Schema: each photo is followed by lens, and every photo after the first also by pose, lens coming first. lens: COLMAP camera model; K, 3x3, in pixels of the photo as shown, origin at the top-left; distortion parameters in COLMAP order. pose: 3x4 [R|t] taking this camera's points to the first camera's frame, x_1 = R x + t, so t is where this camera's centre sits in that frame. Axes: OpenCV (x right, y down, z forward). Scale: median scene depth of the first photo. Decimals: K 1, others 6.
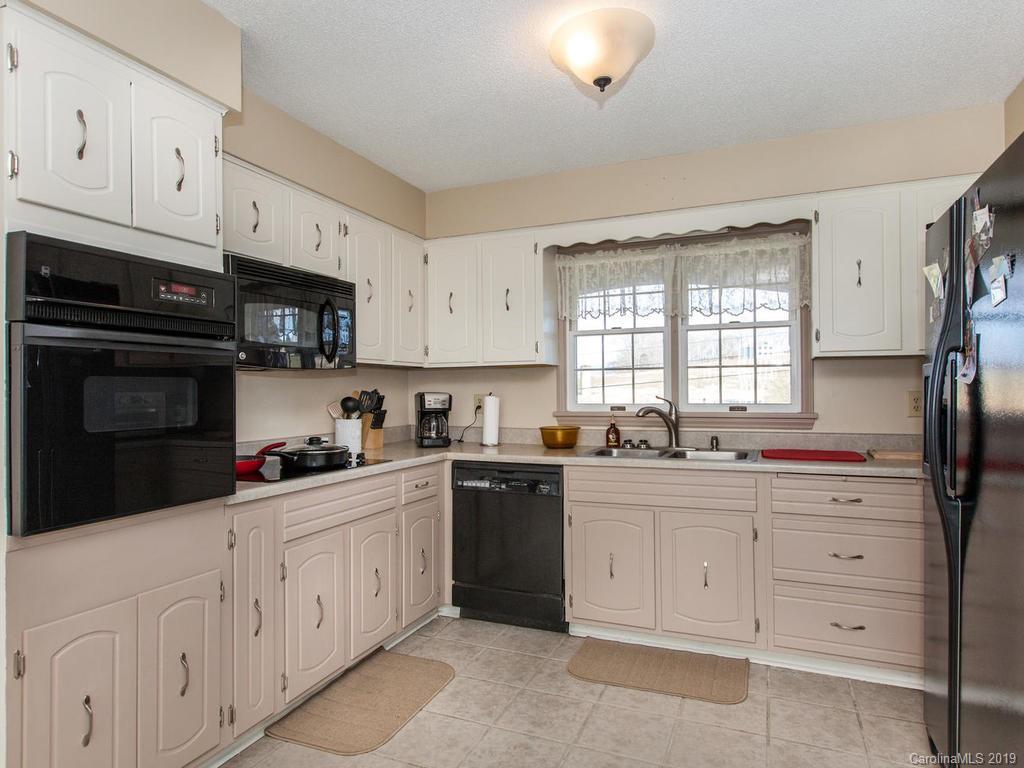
lens RADIAL K [[614.8, 0, 511.9], [0, 614.8, 397.6], [0, 0, 1]] dist [0.000050, 0.001489]
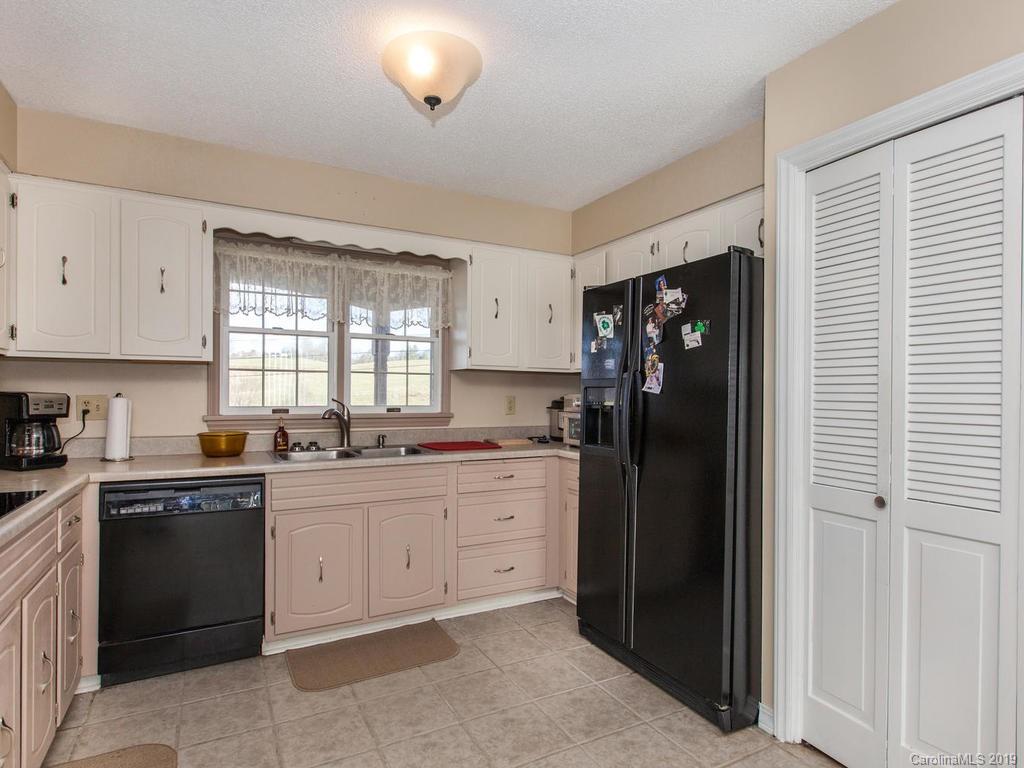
lens RADIAL K [[557.8, 0, 513.4], [0, 557.8, 405.8], [0, 0, 1]] dist [-0.000175, 0.000064]
pose [[0.620299, -0.005819, 0.784344, -0.314992], [-0.004013, 0.999936, 0.010593, -0.001679], [-0.784355, -0.009719, 0.620236, 0.178256]]
